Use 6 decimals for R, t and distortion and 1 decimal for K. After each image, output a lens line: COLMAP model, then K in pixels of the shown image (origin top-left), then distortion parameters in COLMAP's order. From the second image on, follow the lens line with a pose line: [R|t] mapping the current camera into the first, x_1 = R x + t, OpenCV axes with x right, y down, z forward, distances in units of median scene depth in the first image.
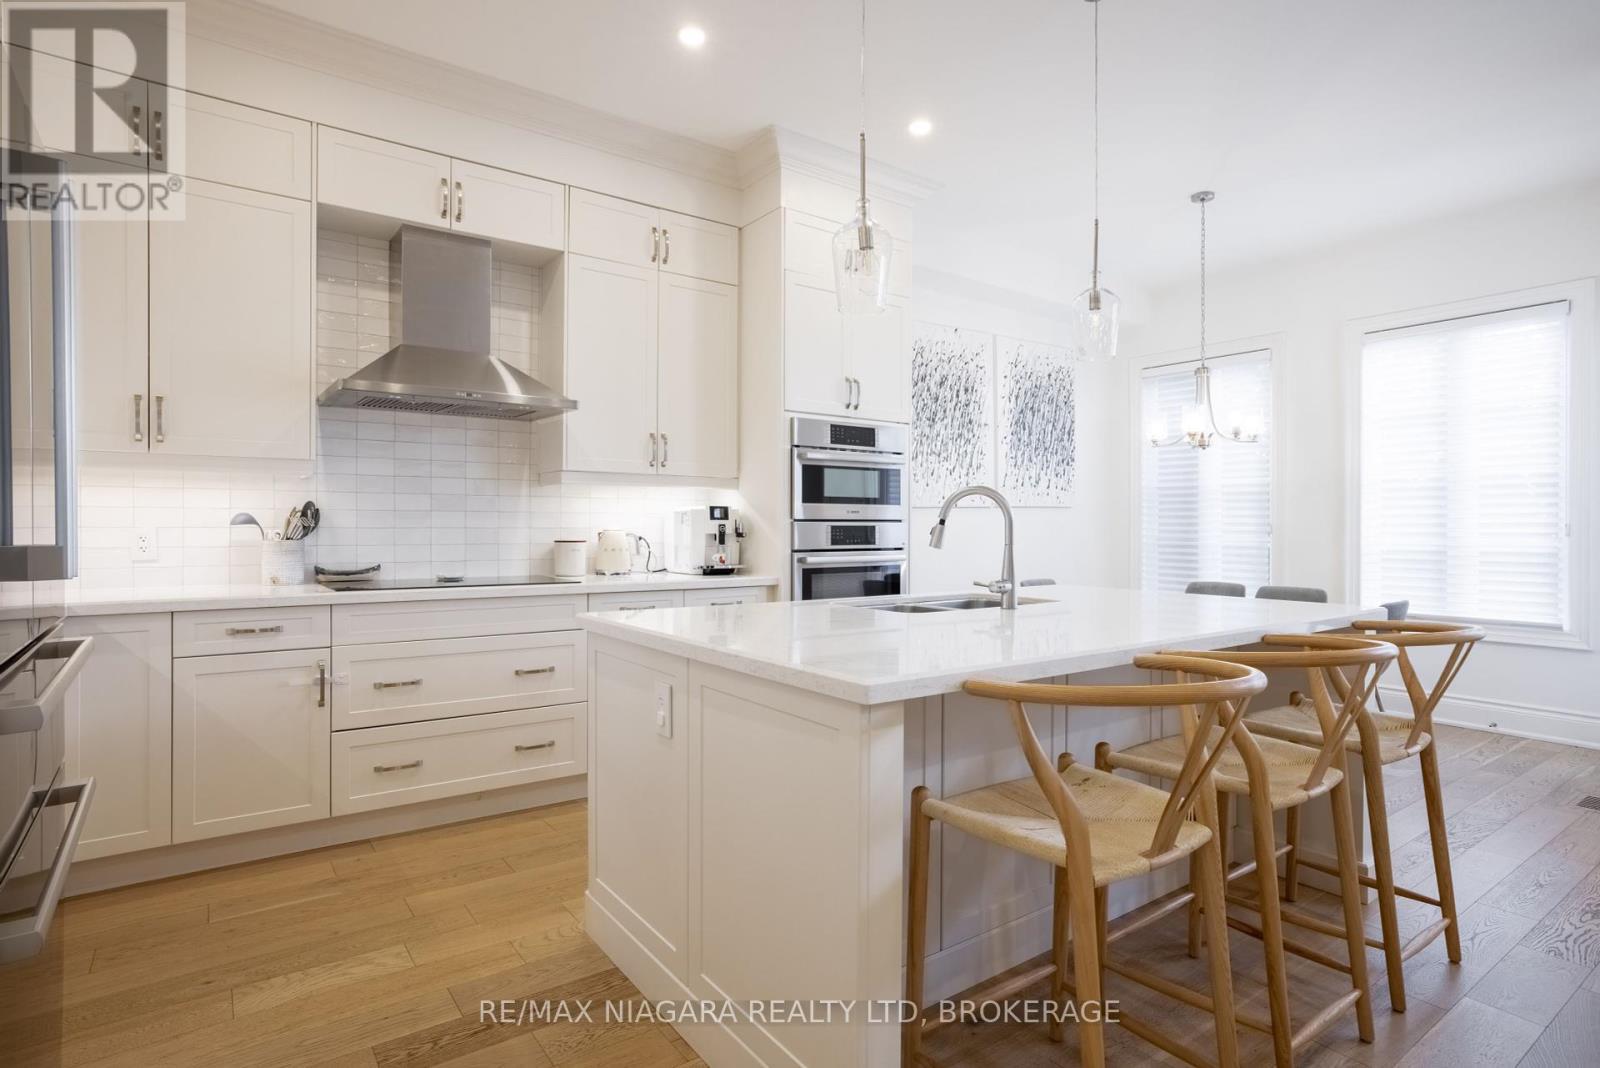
lens RADIAL K [[841.0, 0, 808.5], [0, 841.0, 526.0], [0, 0, 1]] dist [-0.006745, 0.020614]
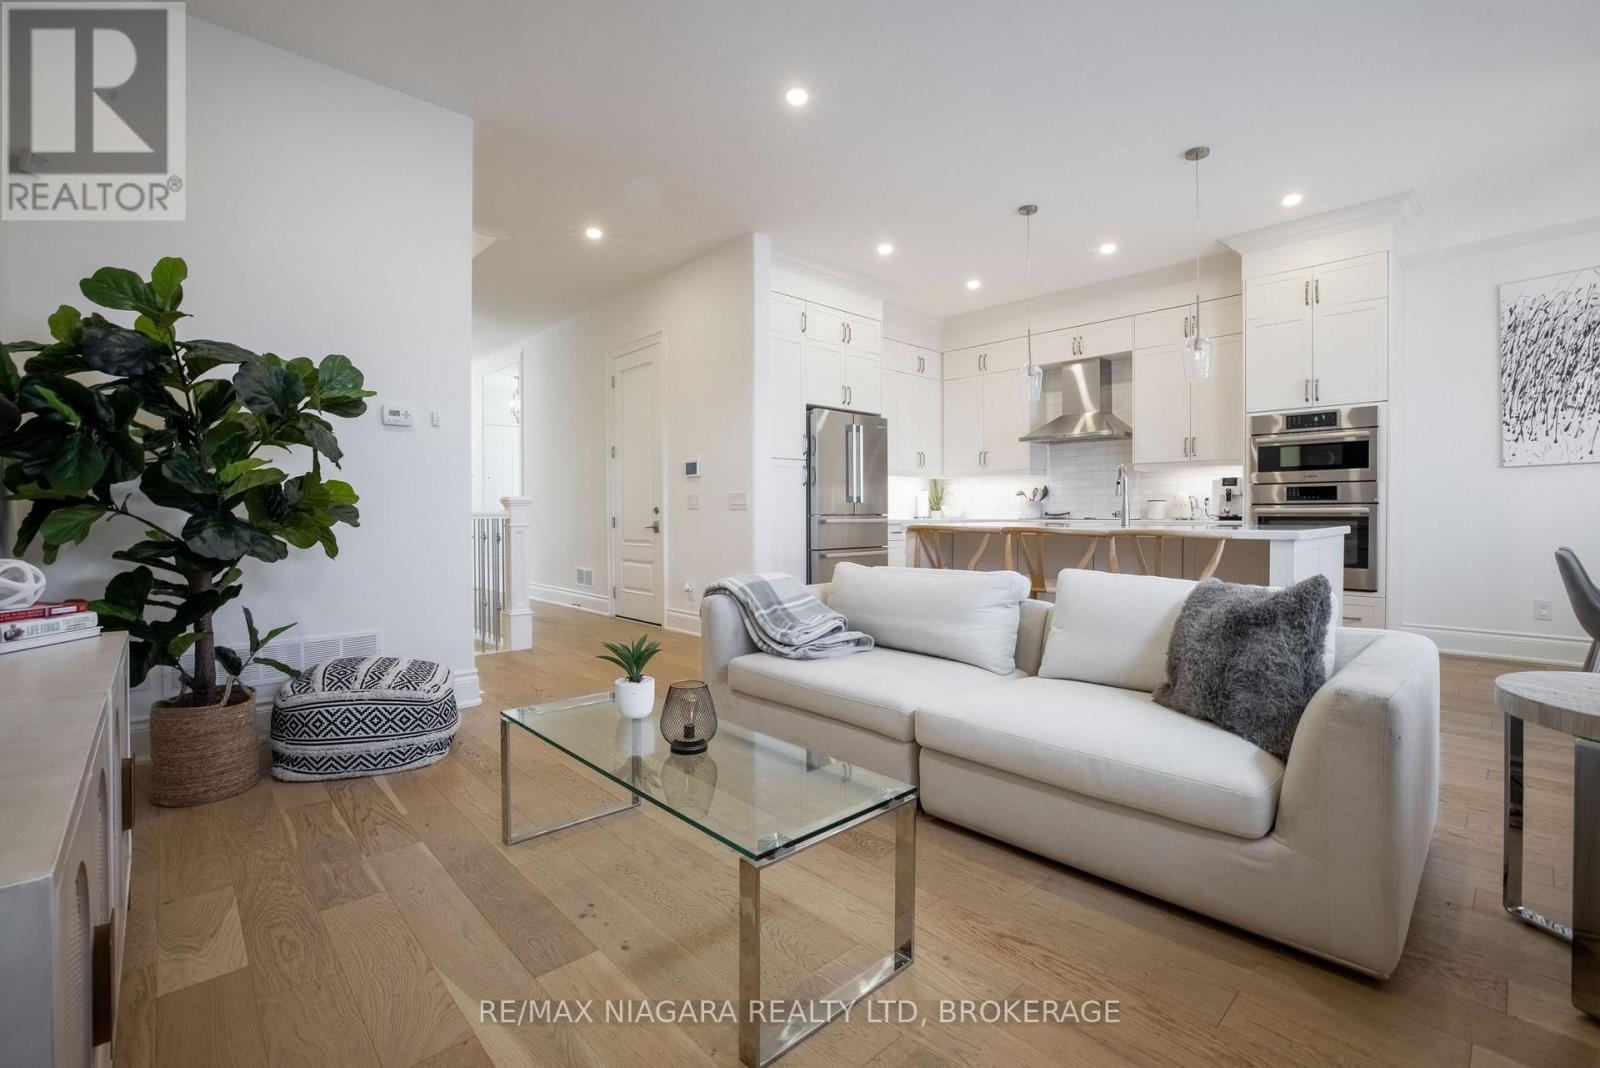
lens RADIAL K [[693.1, 0, 803.5], [0, 693.1, 513.3], [0, 0, 1]] dist [-0.001125, 0.000364]
pose [[0.120358, 0.000129, -0.992730, 1.026762], [0.002875, 0.999996, 0.000478, 0.038592], [0.992726, -0.002912, 0.120358, 0.045466]]
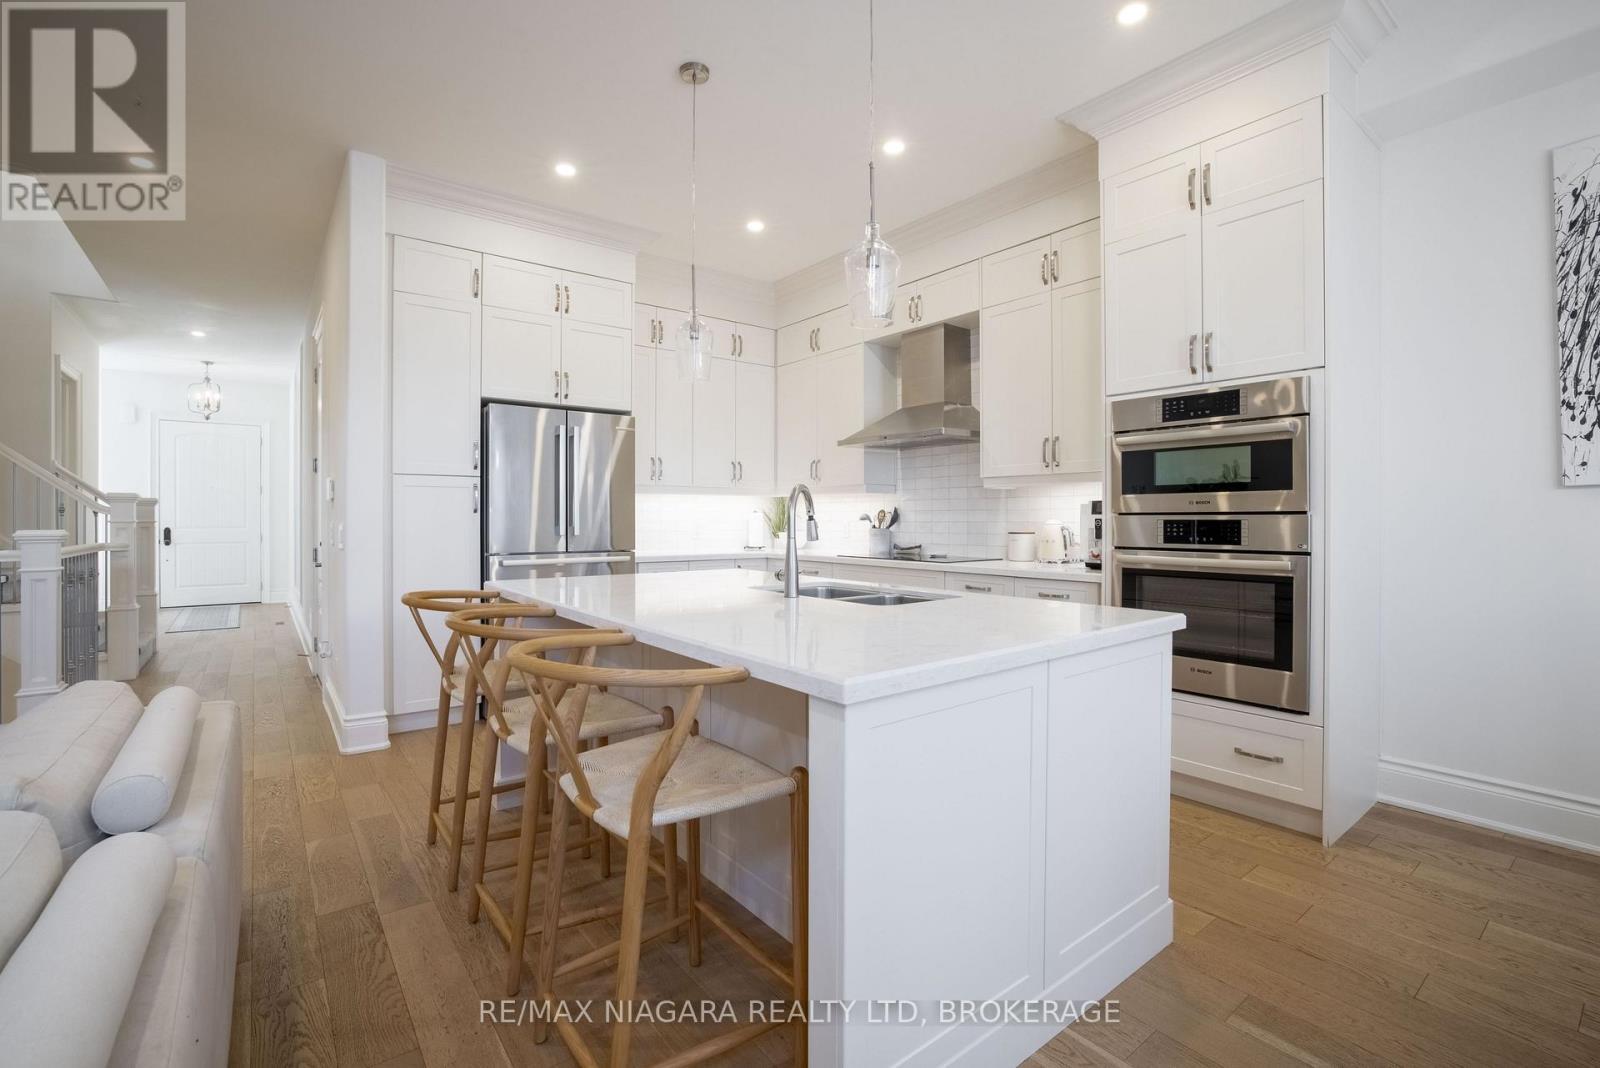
lens RADIAL K [[702.2, 0, 764.3], [0, 702.2, 514.8], [0, 0, 1]] dist [-0.013899, 0.001215]
pose [[-0.007589, -0.007657, -0.999942, 0.682761], [-0.000250, 0.999971, -0.007655, -0.000060], [0.999971, 0.000192, -0.007591, 0.571890]]
